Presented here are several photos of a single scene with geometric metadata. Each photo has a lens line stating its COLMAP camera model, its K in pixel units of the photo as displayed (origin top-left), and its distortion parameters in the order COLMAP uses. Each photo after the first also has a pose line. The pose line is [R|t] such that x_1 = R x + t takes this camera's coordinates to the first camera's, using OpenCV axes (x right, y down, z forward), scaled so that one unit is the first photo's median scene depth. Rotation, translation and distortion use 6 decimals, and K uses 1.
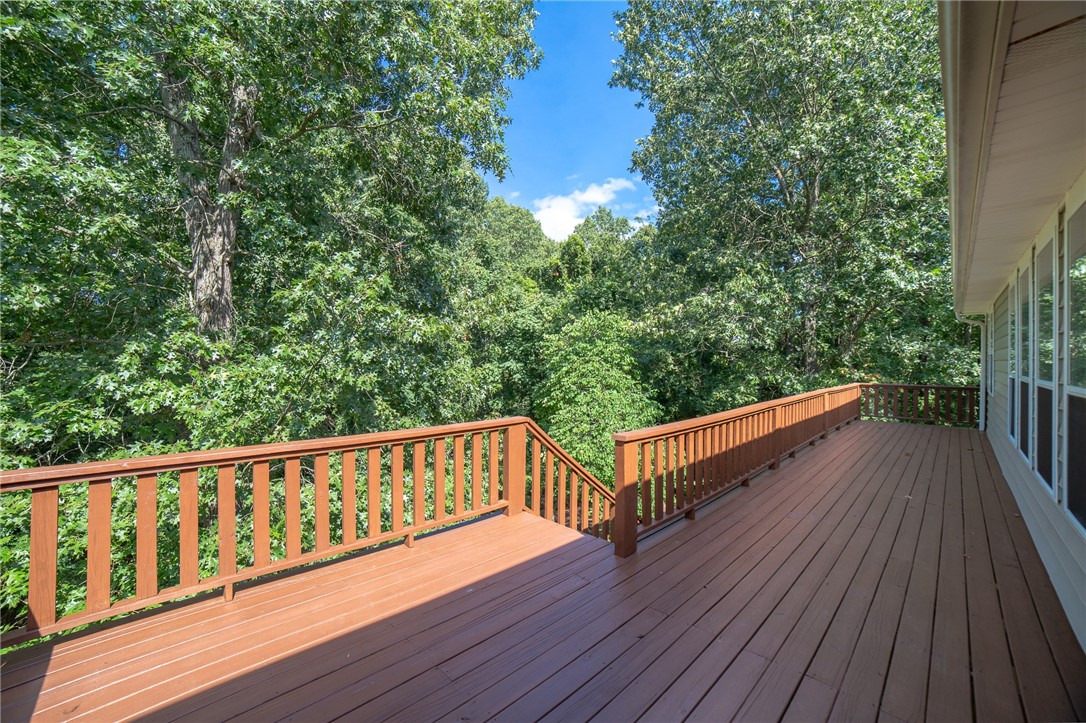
lens RADIAL K [[465.6, 0, 529.8], [0, 465.6, 359.1], [0, 0, 1]] dist [-0.091458, 0.037245]
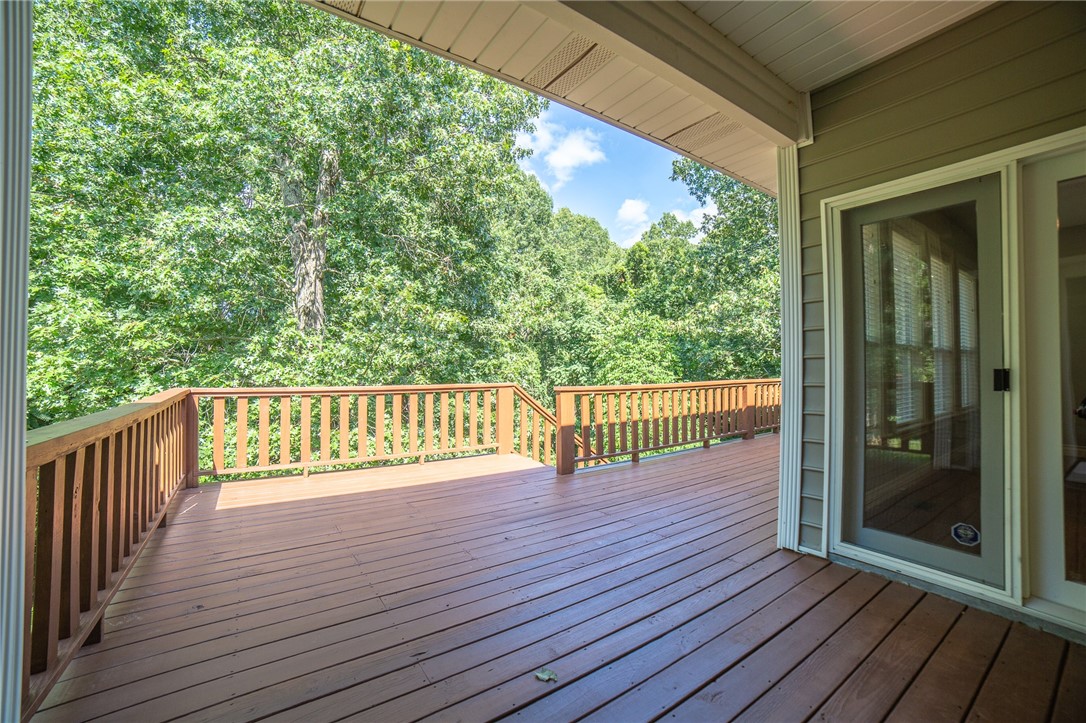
lens RADIAL K [[465.6, 0, 529.8], [0, 465.6, 359.1], [0, 0, 1]] dist [-0.091458, 0.037245]
pose [[0.984003, -0.009687, -0.177891, 0.127135], [0.006222, 0.999780, -0.020023, 0.039133], [0.178045, 0.018596, 0.983847, -0.151933]]
